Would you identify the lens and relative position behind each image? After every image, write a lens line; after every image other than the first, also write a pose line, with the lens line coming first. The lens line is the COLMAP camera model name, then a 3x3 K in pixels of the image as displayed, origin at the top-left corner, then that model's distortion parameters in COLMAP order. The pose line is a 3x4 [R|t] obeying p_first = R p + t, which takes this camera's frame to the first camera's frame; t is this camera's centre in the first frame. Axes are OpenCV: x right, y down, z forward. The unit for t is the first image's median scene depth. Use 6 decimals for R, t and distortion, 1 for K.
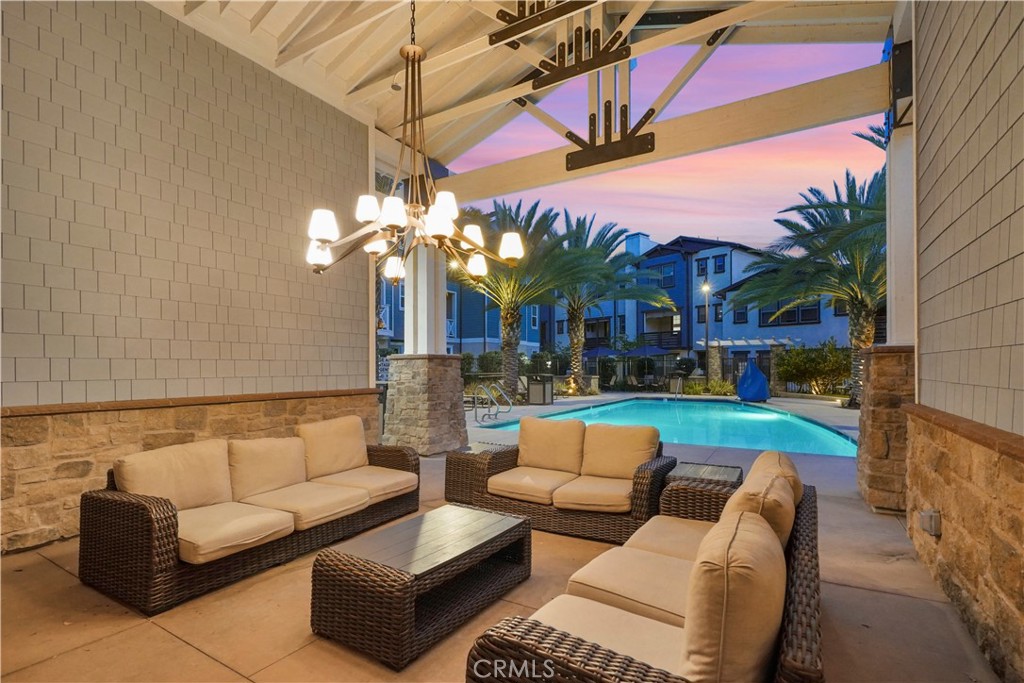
lens RADIAL K [[473.4, 0, 511.3], [0, 473.4, 369.7], [0, 0, 1]] dist [0.002638, 0.000414]
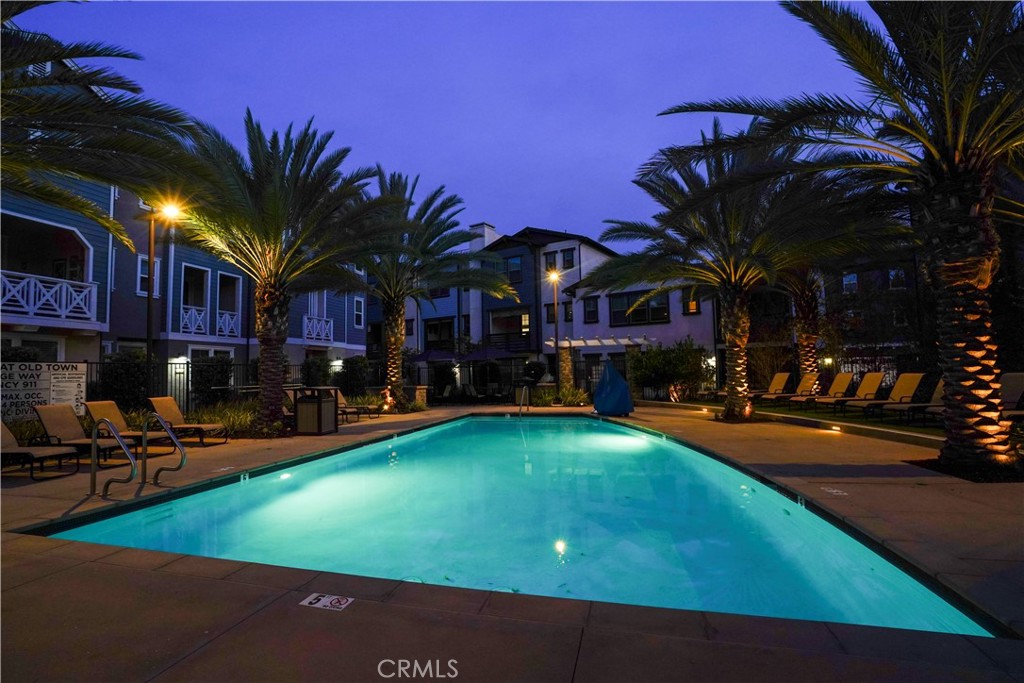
lens RADIAL K [[473.4, 0, 511.3], [0, 473.4, 369.7], [0, 0, 1]] dist [0.002638, 0.000414]
pose [[0.957511, -0.013808, 0.288068, 0.094521], [0.018336, 0.999747, -0.013025, -0.000308], [-0.287815, 0.017754, 0.957522, 0.222551]]
